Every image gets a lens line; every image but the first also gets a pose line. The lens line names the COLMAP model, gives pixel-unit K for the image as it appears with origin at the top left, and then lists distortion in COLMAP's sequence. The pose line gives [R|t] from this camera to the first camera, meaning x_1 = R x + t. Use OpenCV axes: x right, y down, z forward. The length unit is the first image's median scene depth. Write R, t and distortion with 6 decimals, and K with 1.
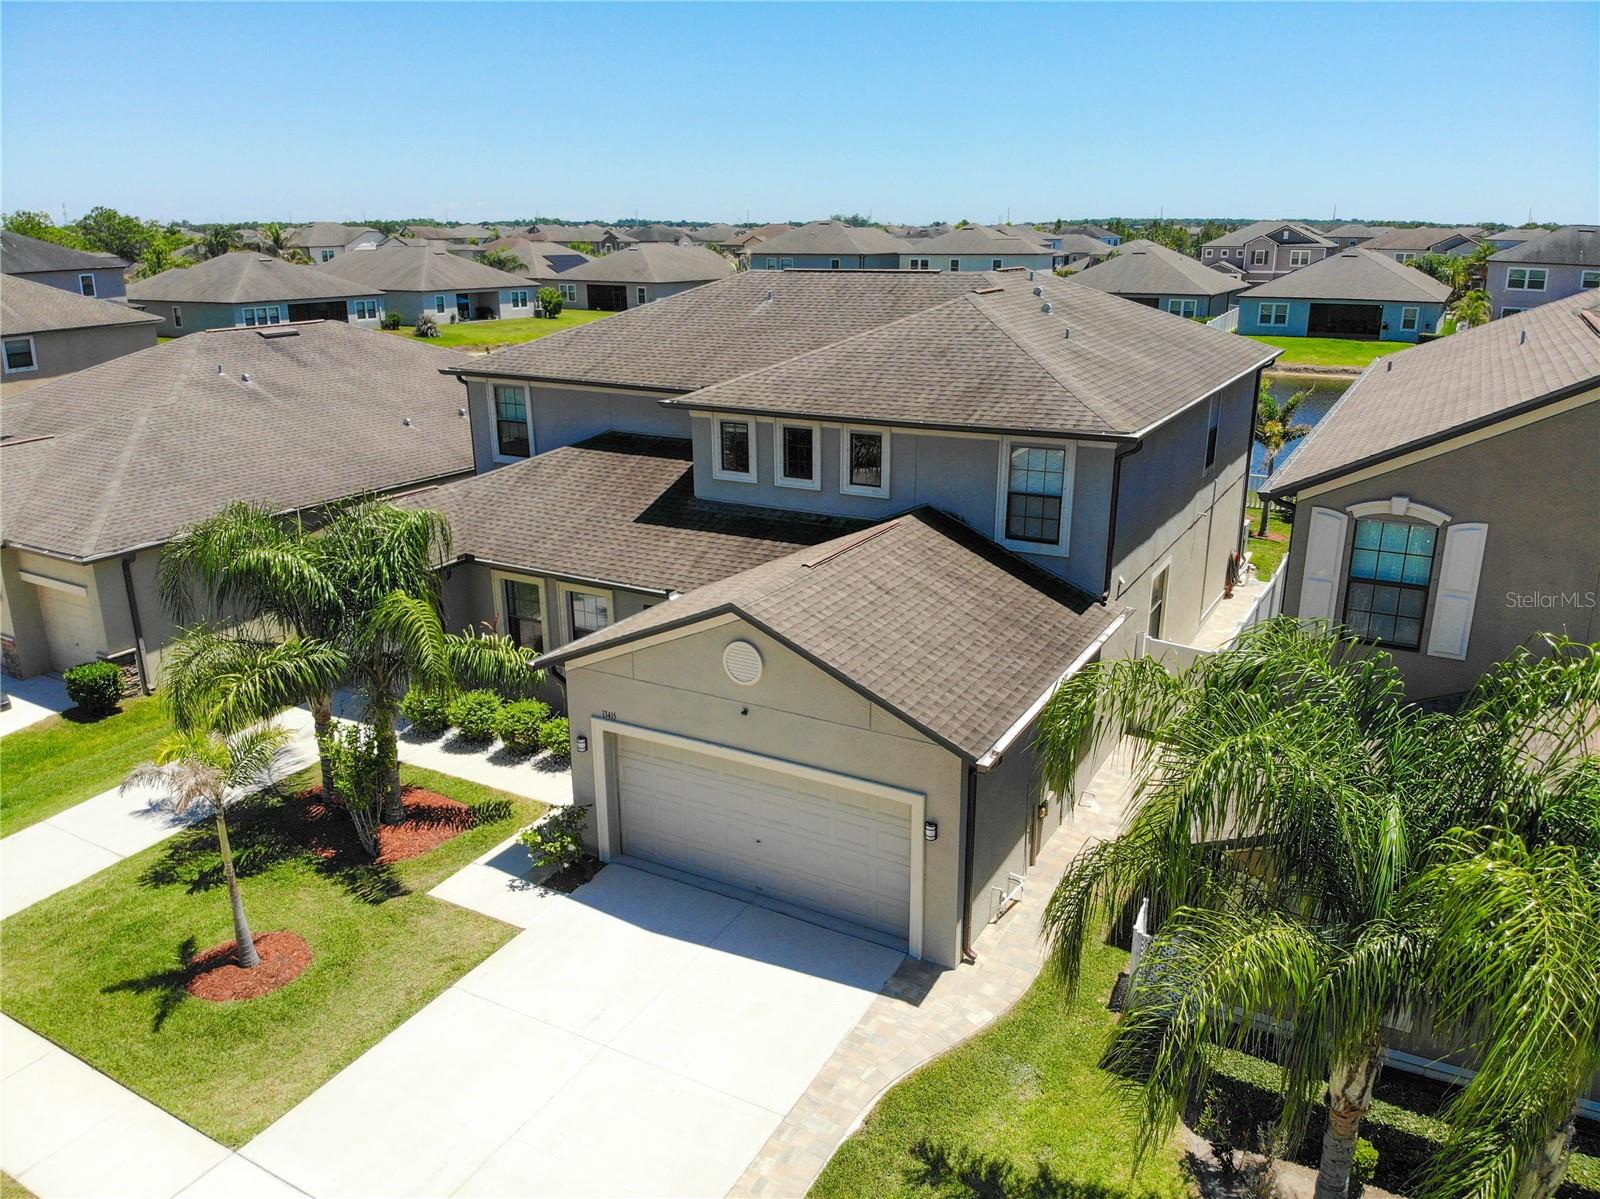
lens RADIAL K [[1219.0, 0, 807.7], [0, 1219.0, 596.5], [0, 0, 1]] dist [-0.007104, -0.028500]
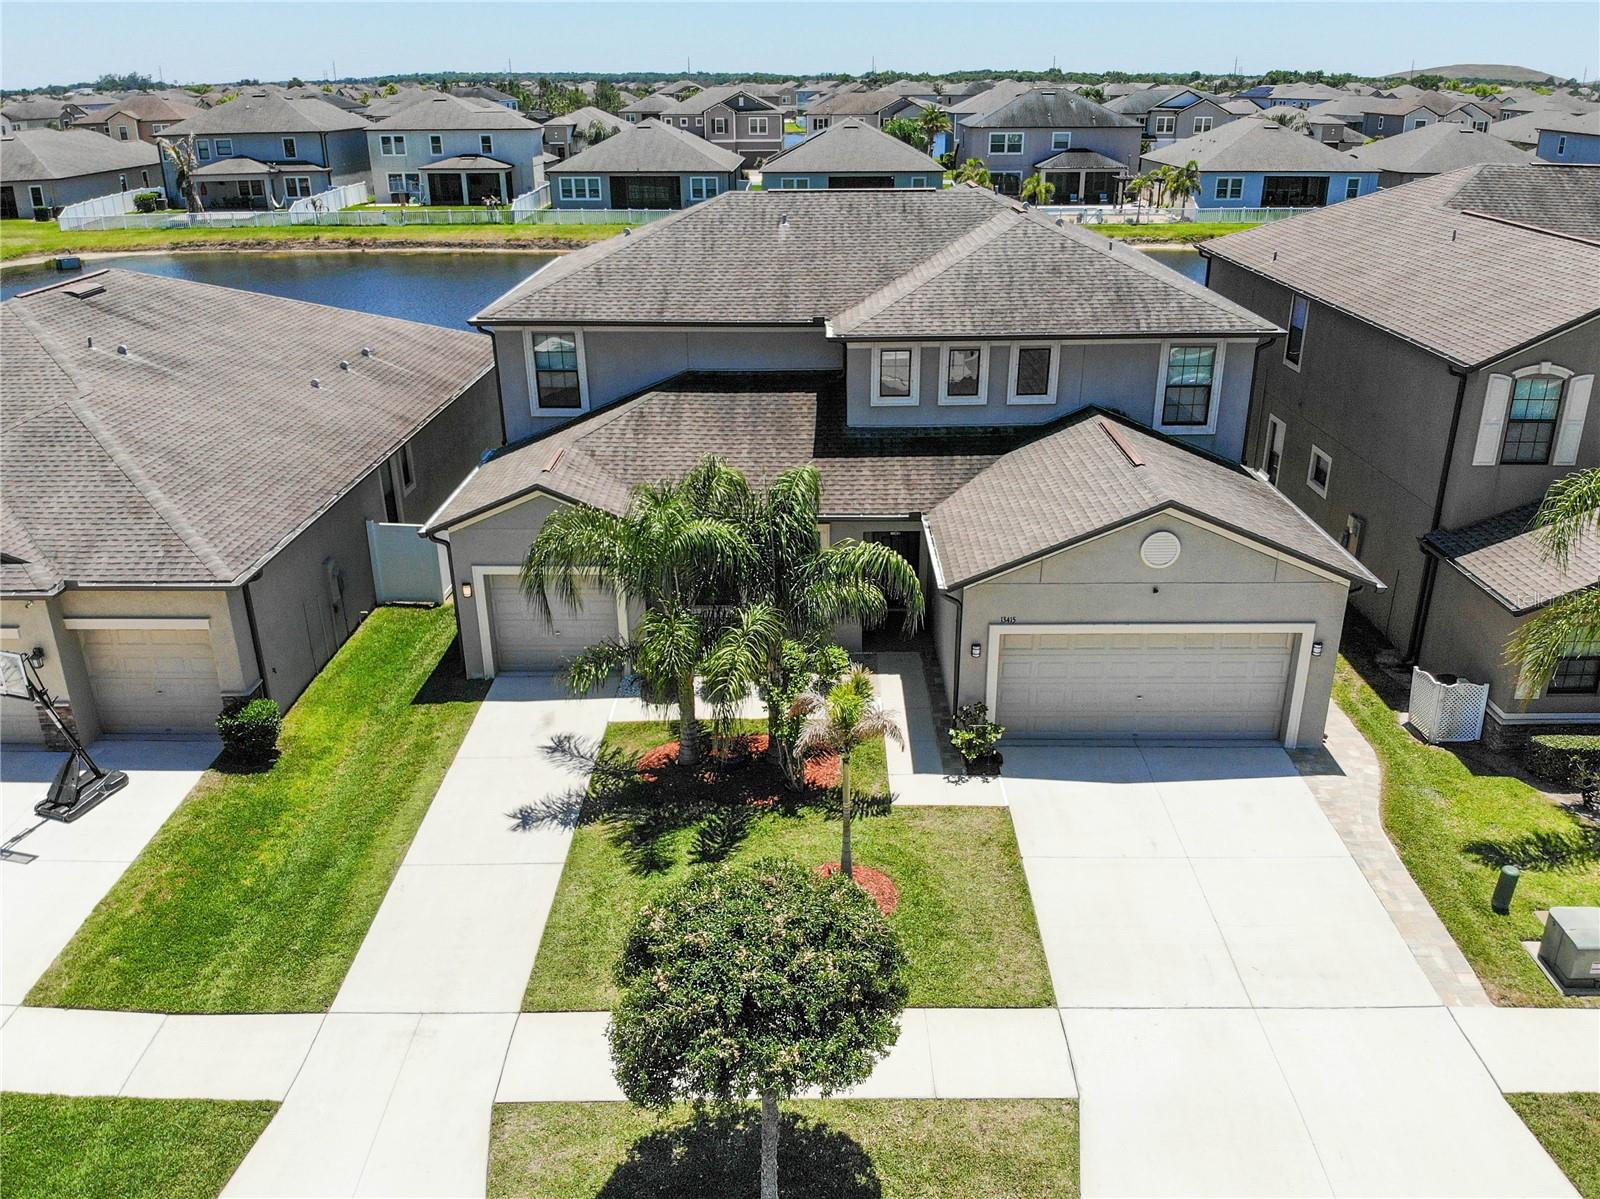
lens RADIAL K [[1262.2, 0, 822.5], [0, 1262.2, 644.1], [0, 0, 1]] dist [0.005182, -0.047942]
pose [[0.877971, -0.198651, 0.435551, -0.699752], [0.143487, 0.977206, 0.156458, -0.076754], [-0.456704, -0.074869, 0.886463, 0.017189]]
